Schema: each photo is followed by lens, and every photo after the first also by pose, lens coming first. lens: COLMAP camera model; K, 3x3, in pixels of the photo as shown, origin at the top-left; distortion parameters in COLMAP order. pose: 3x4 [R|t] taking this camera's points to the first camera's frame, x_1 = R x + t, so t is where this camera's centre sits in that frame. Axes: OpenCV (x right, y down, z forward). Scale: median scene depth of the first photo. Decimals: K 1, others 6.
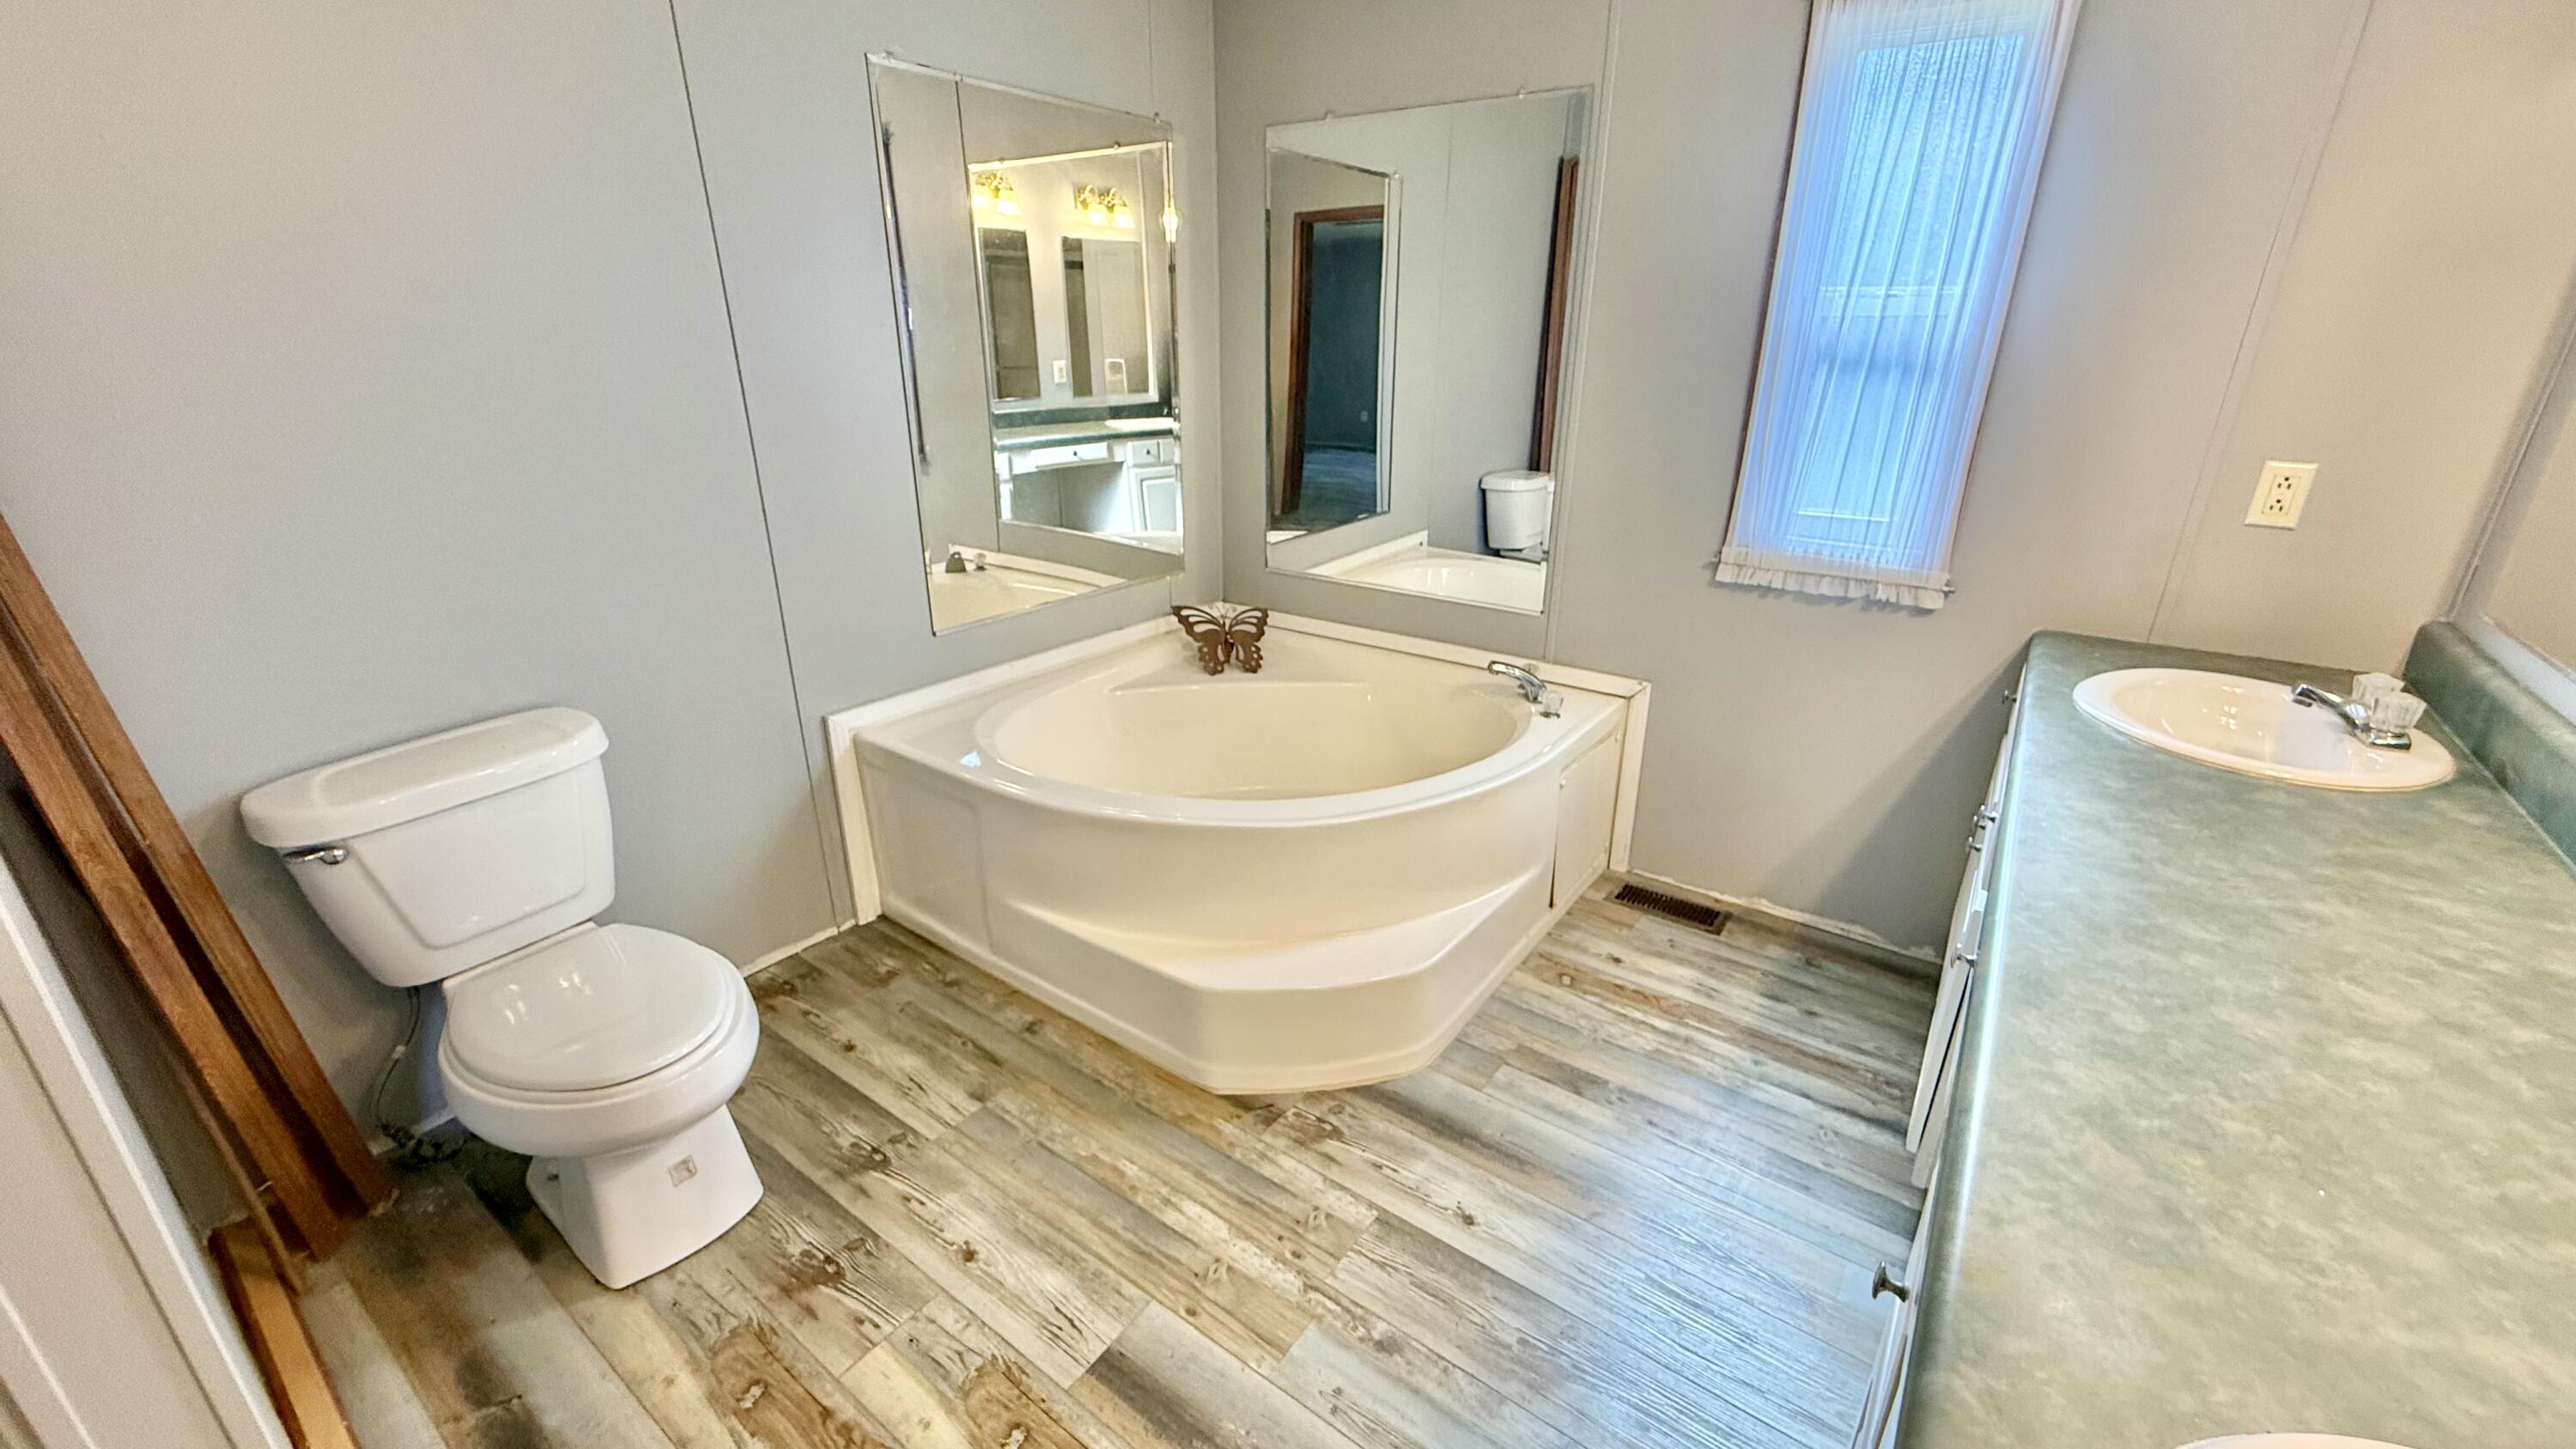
lens RADIAL K [[1038.7, 0, 1288.0], [0, 1038.7, 724.5], [0, 0, 1]] dist [0.001674, -0.000014]
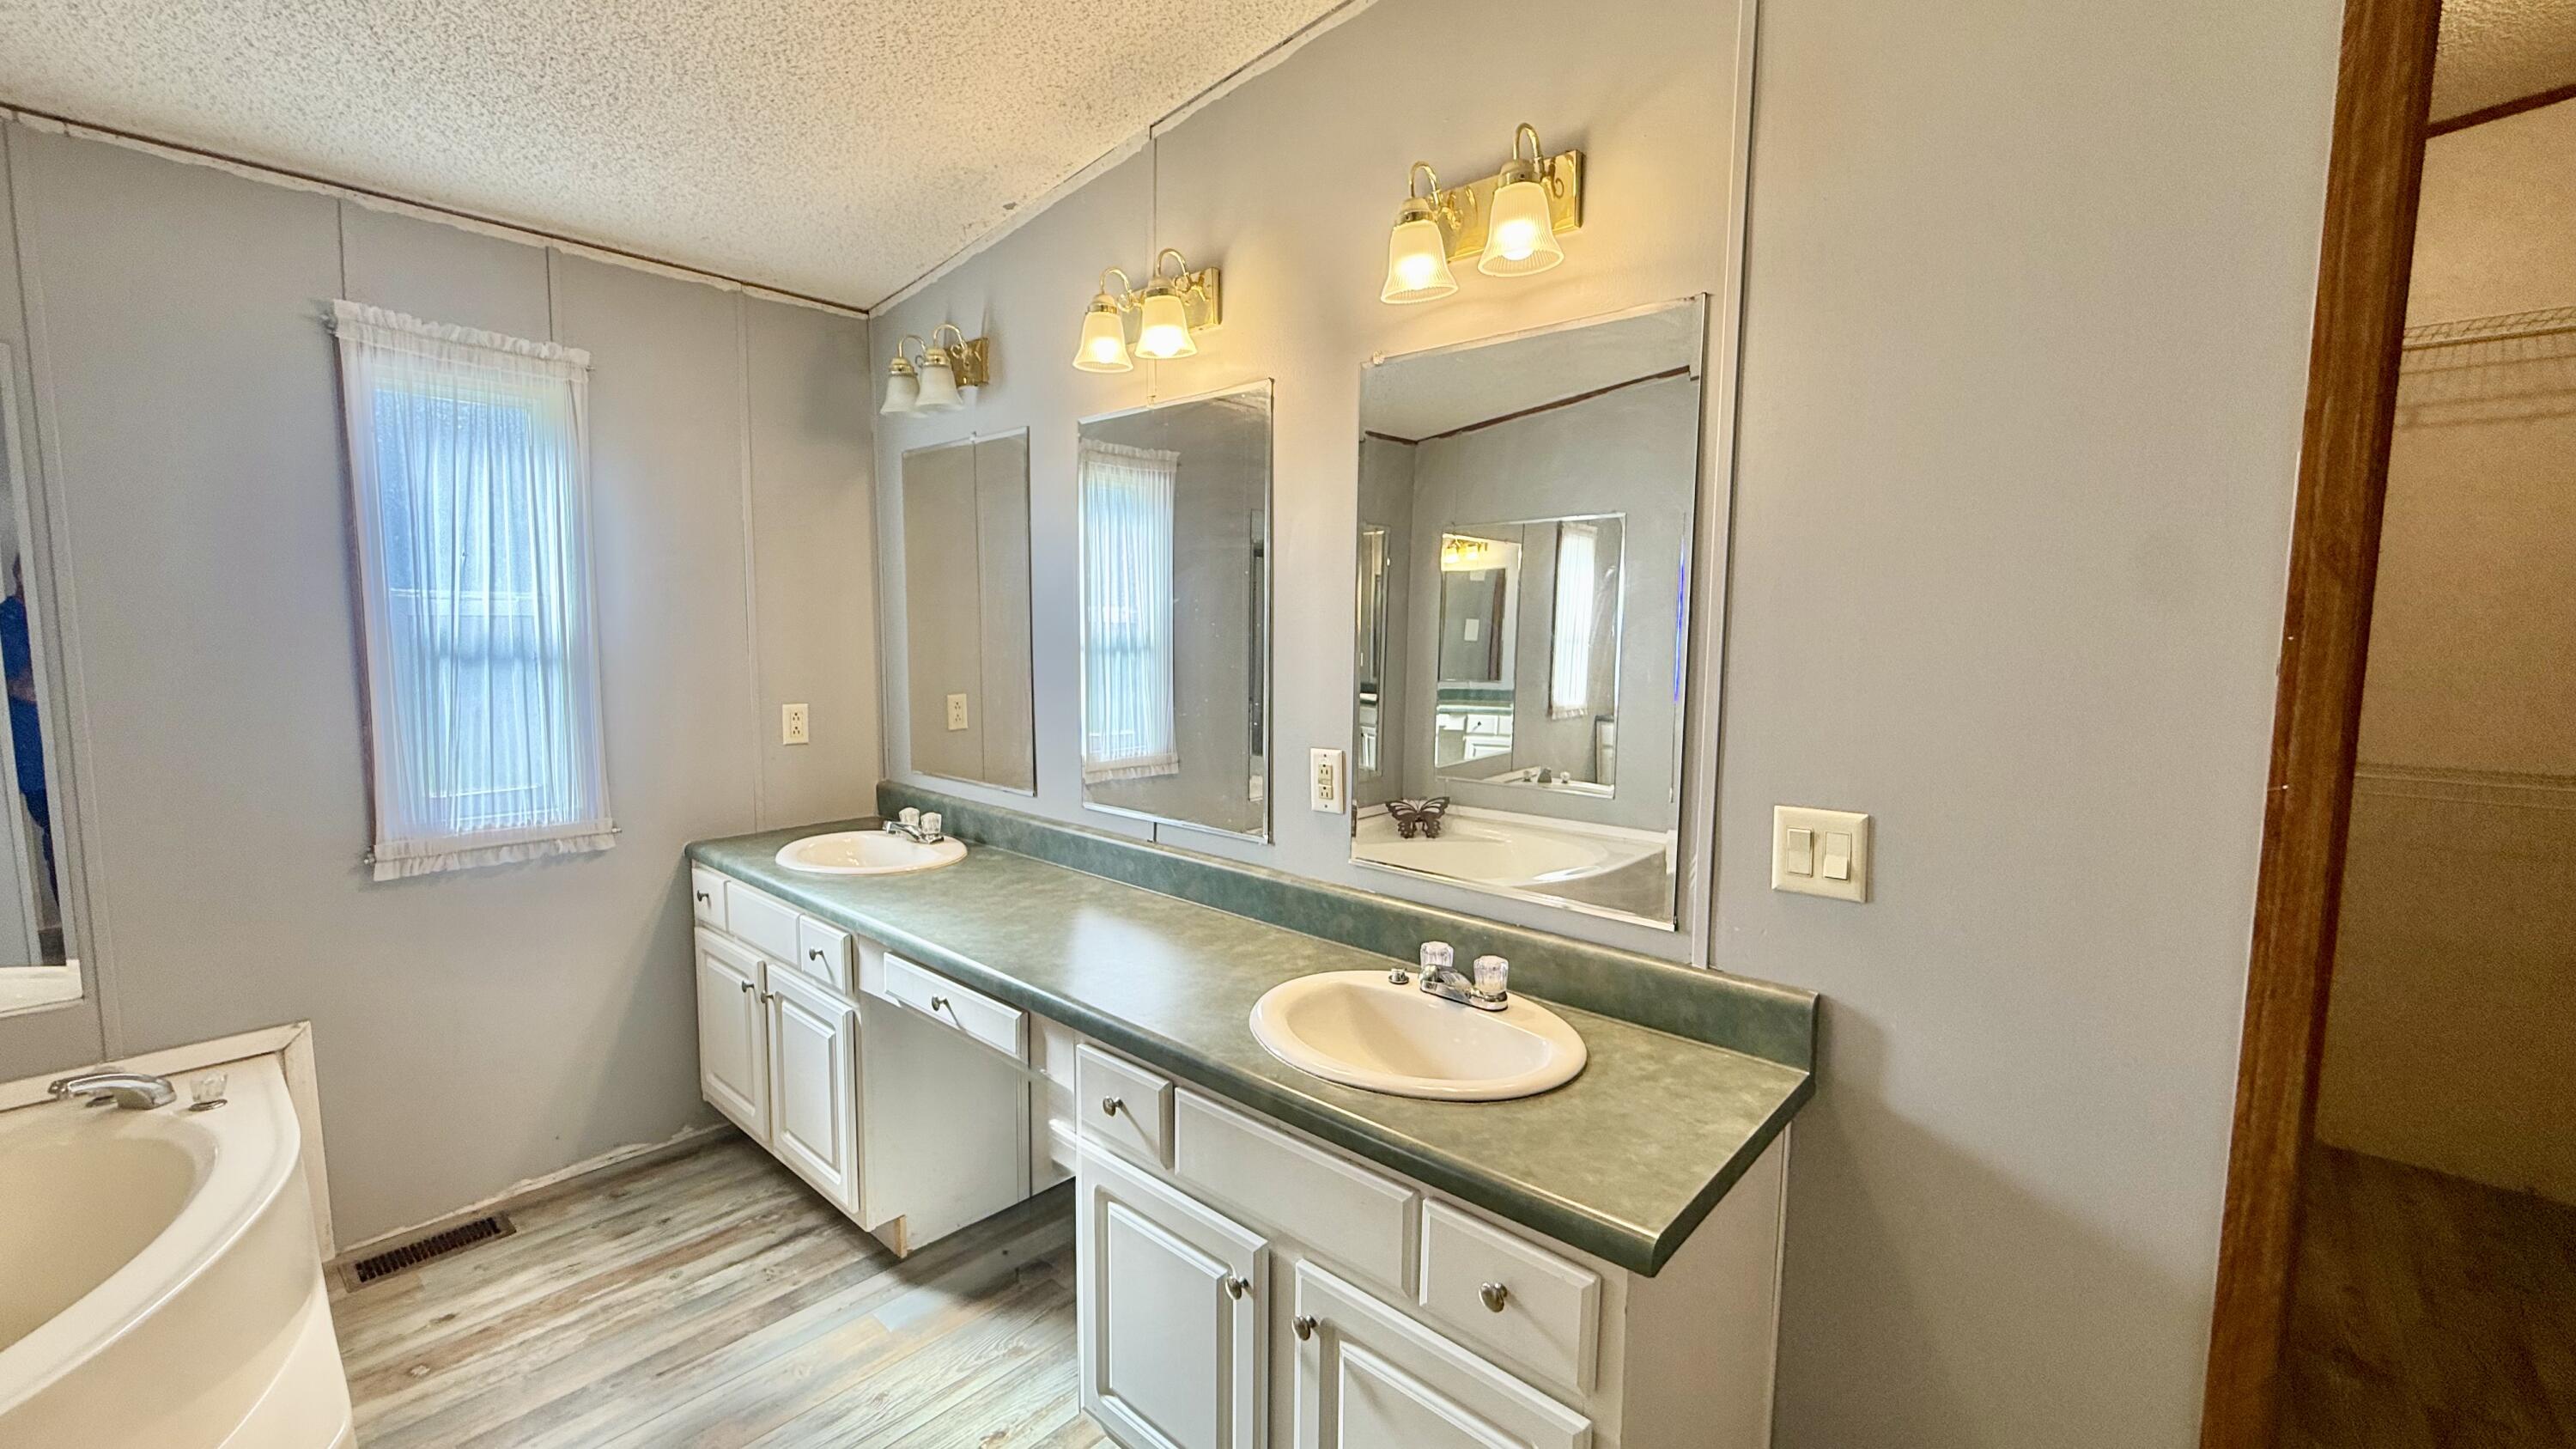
lens RADIAL K [[1038.7, 0, 1288.0], [0, 1038.7, 724.5], [0, 0, 1]] dist [0.001674, -0.000014]
pose [[0.098000, -0.106294, 0.989494, -0.430255], [0.349547, 0.934607, 0.065778, -0.048069], [-0.931779, 0.339428, 0.128747, 0.074436]]
